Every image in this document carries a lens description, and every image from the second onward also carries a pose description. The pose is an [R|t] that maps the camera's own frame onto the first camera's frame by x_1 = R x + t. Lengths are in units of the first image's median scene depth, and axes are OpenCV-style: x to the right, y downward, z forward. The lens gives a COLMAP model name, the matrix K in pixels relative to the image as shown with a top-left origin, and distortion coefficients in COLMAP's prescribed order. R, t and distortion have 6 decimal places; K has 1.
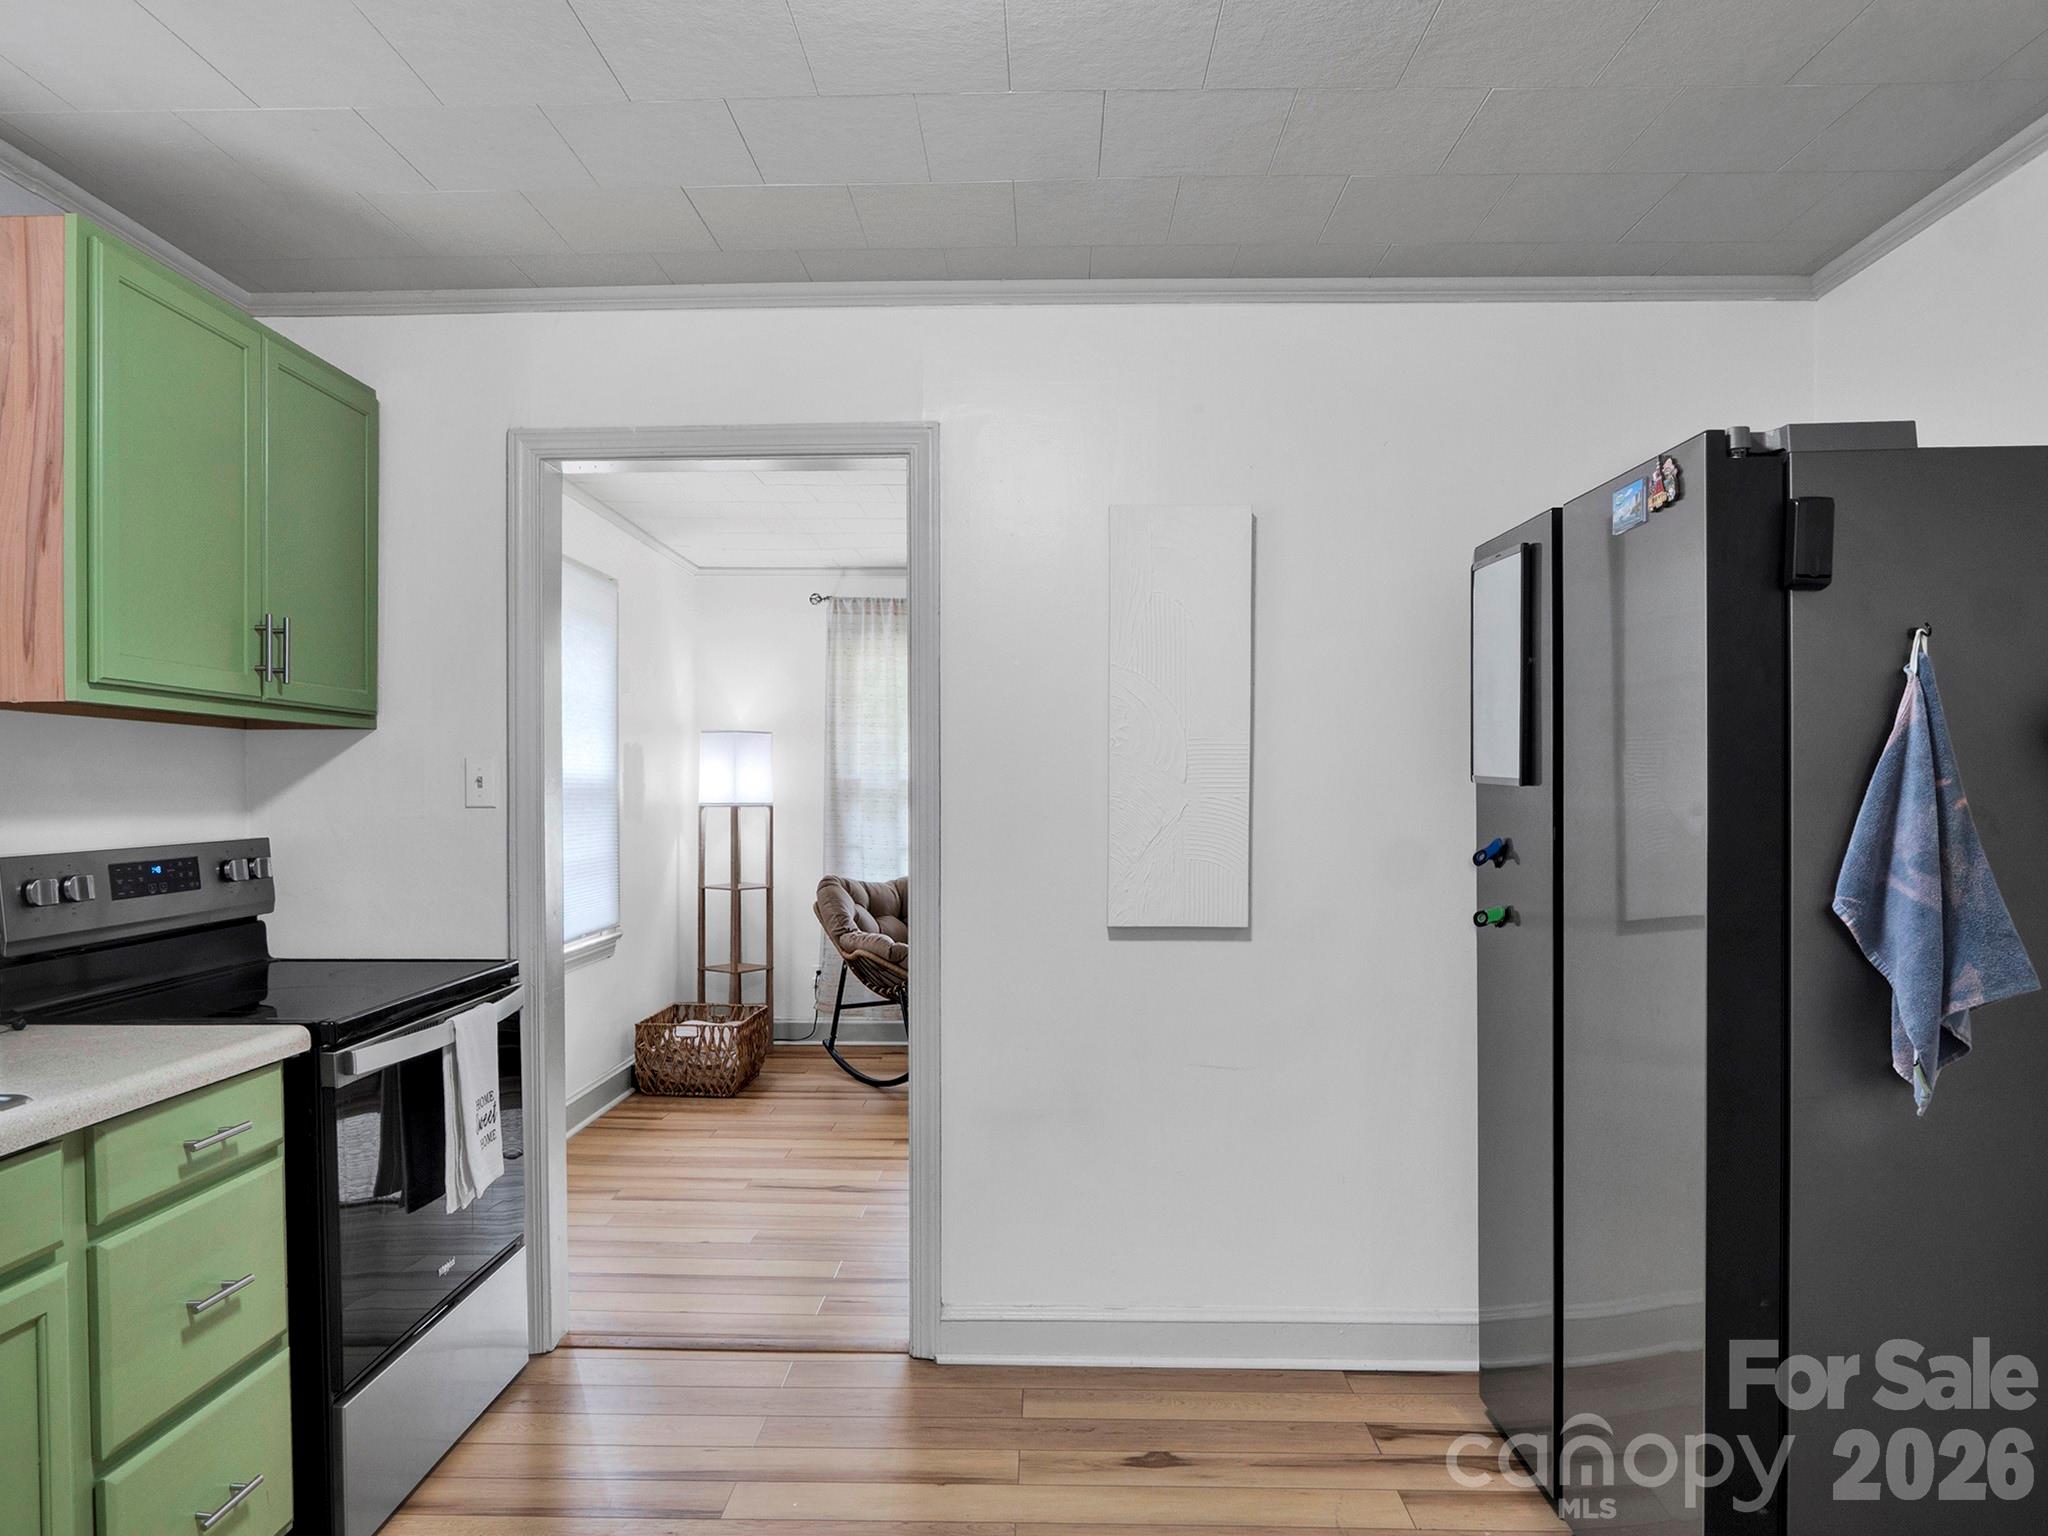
lens RADIAL K [[1319.3, 0, 1011.3], [0, 1319.3, 814.8], [0, 0, 1]] dist [-0.027131, 0.004161]
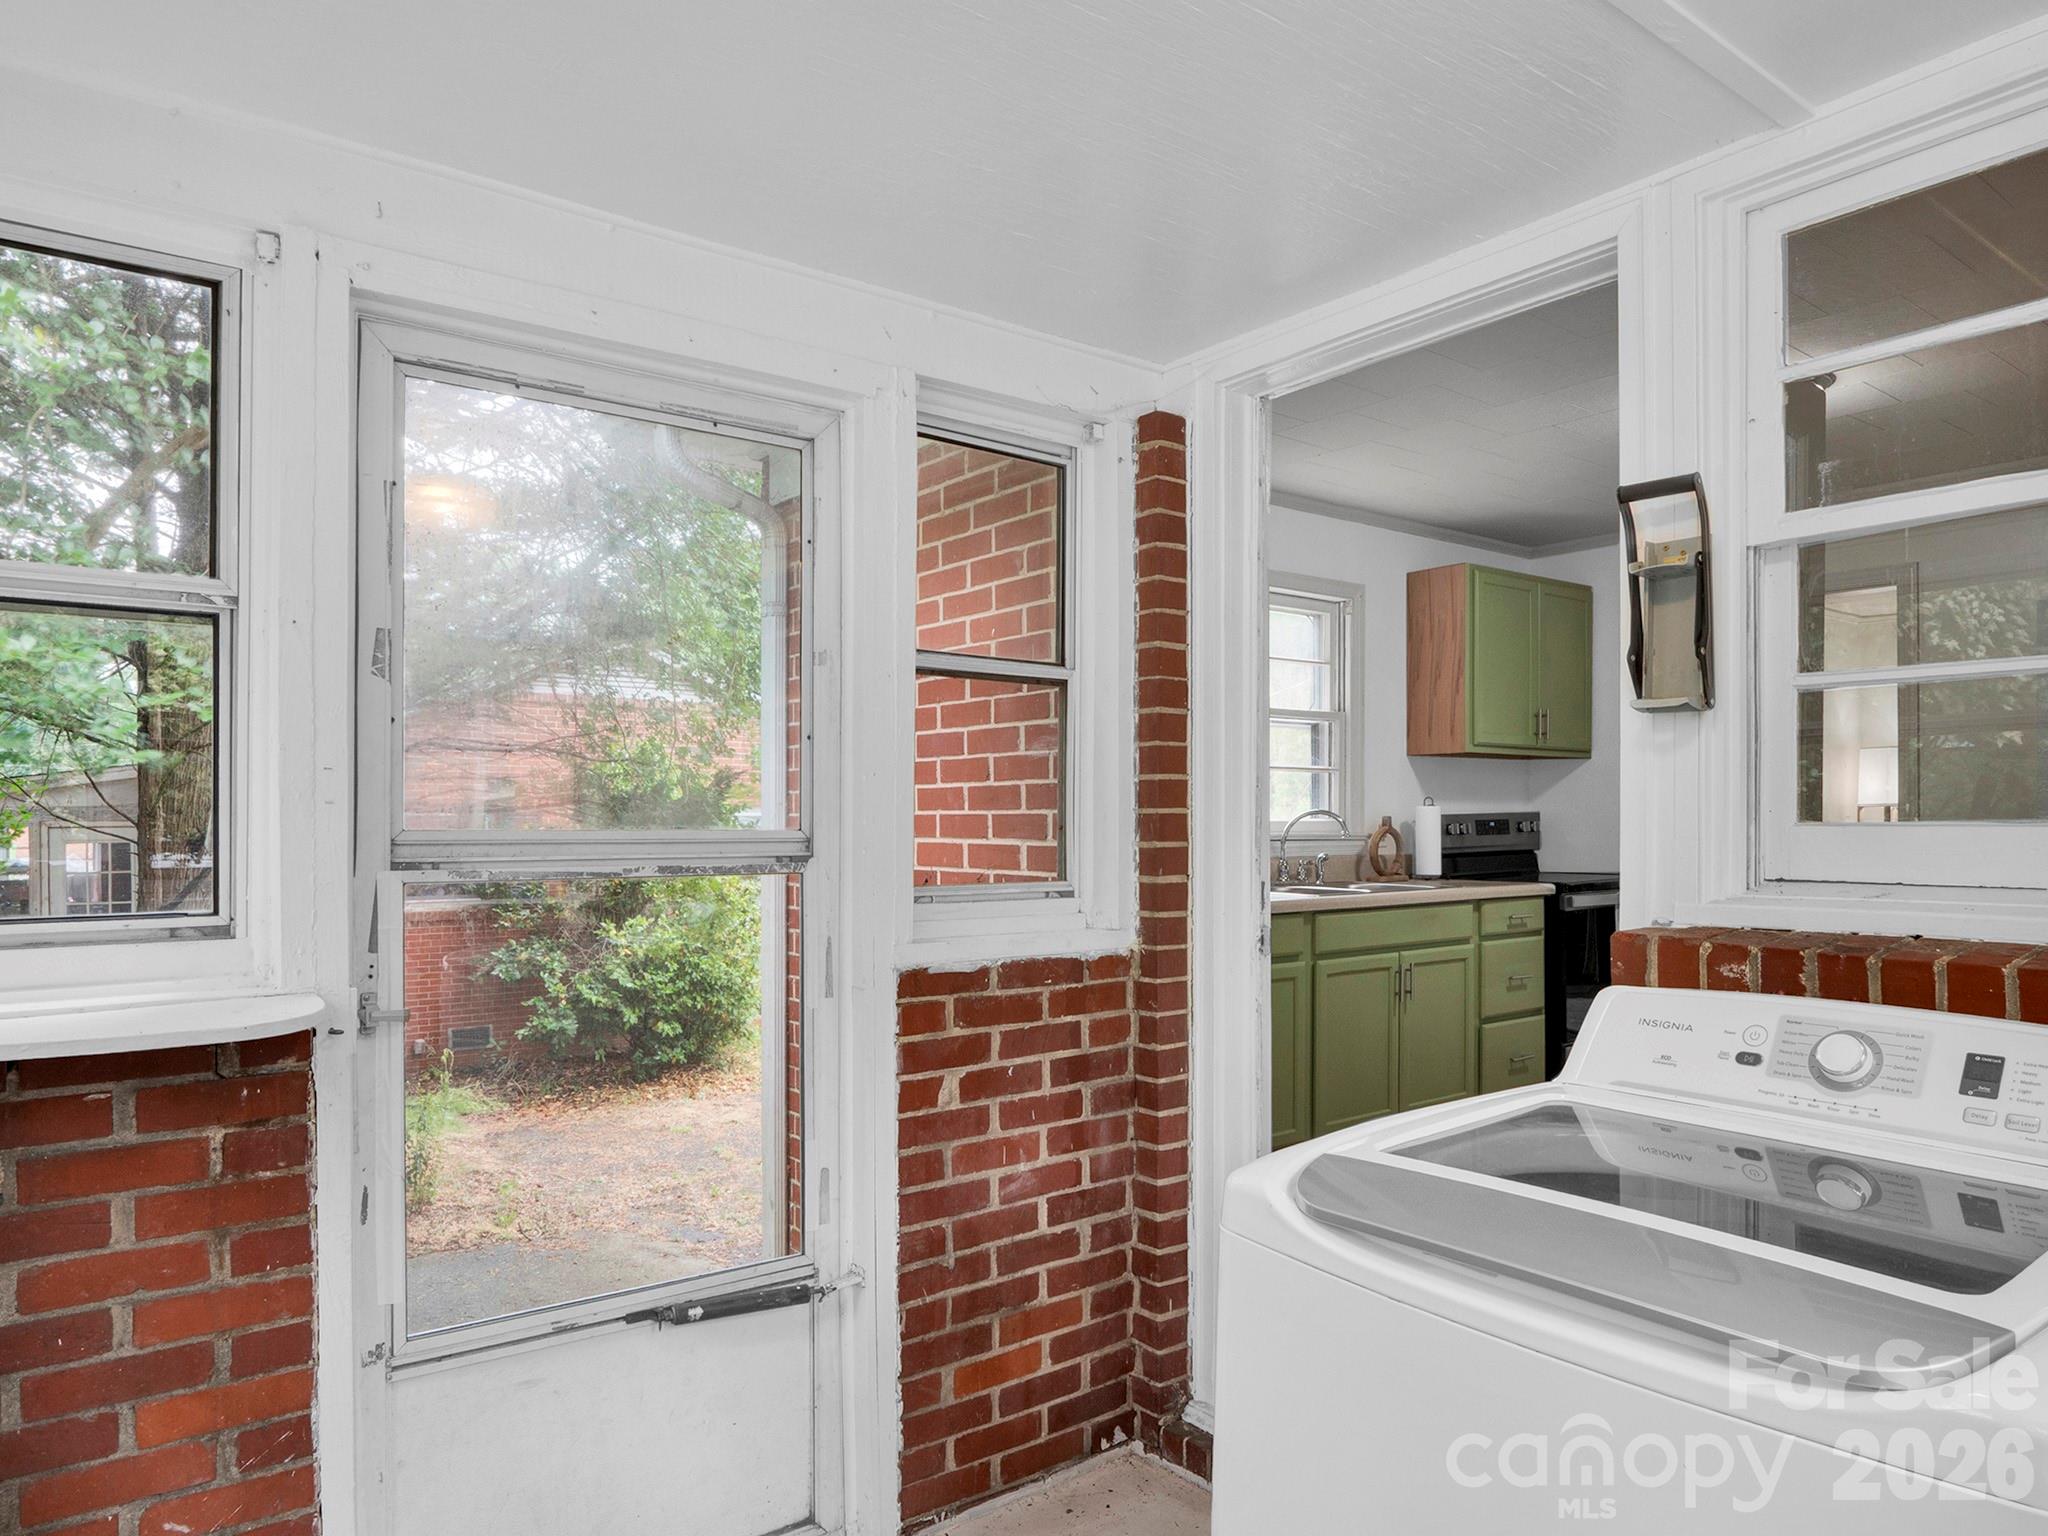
lens RADIAL K [[1319.3, 0, 1011.3], [0, 1319.3, 814.8], [0, 0, 1]] dist [-0.027131, 0.004161]
pose [[0.624133, -0.001150, -0.781317, 0.514084], [-0.012472, 0.999857, -0.011434, 0.053035], [0.781219, 0.016881, 0.624029, -0.912342]]
